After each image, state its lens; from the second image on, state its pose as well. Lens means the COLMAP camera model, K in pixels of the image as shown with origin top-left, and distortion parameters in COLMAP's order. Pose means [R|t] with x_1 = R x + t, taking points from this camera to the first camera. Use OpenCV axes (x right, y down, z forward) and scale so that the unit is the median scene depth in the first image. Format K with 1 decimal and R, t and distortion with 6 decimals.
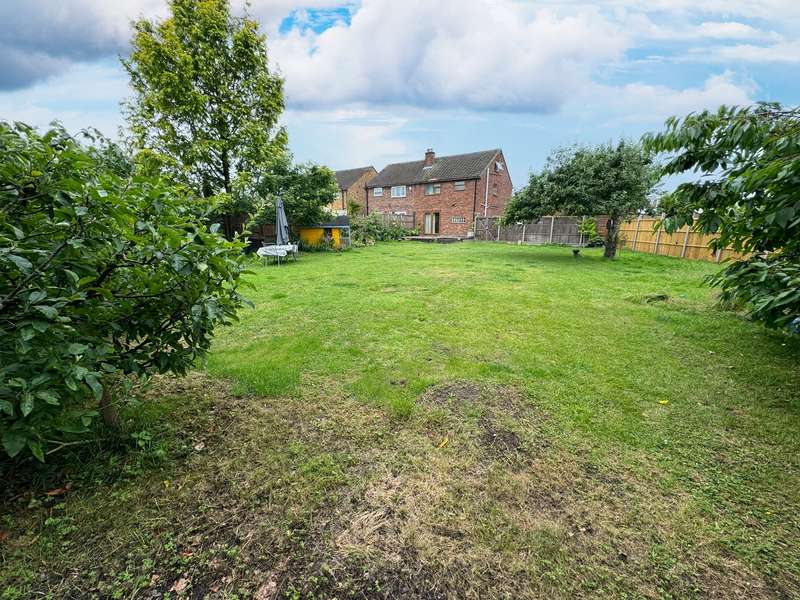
lens RADIAL K [[316.9, 0, 403.5], [0, 316.9, 302.0], [0, 0, 1]] dist [-0.004616, 0.000030]
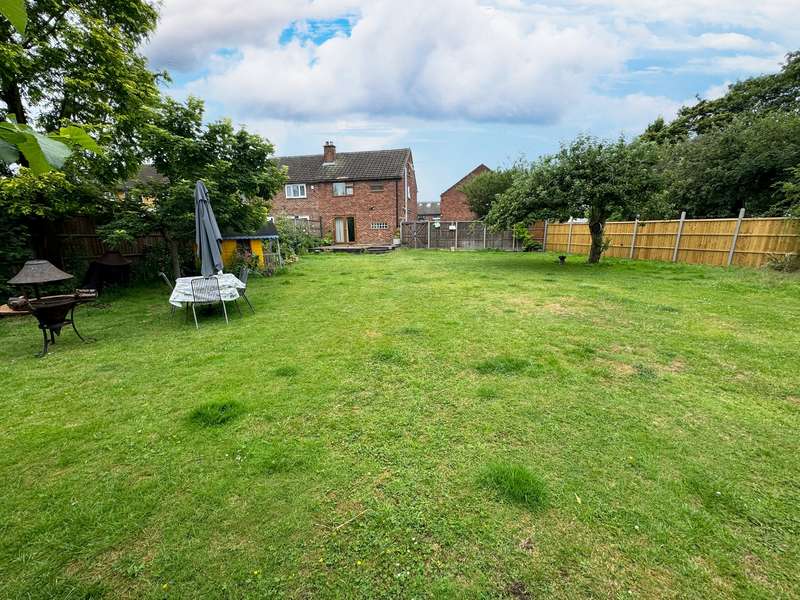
lens RADIAL K [[316.9, 0, 397.4], [0, 316.9, 296.3], [0, 0, 1]] dist [-0.004616, 0.000030]
pose [[0.902351, -0.102274, 0.418693, -0.165689], [0.117418, 0.993027, -0.010488, -0.055536], [-0.414701, 0.058626, 0.908067, 0.217211]]
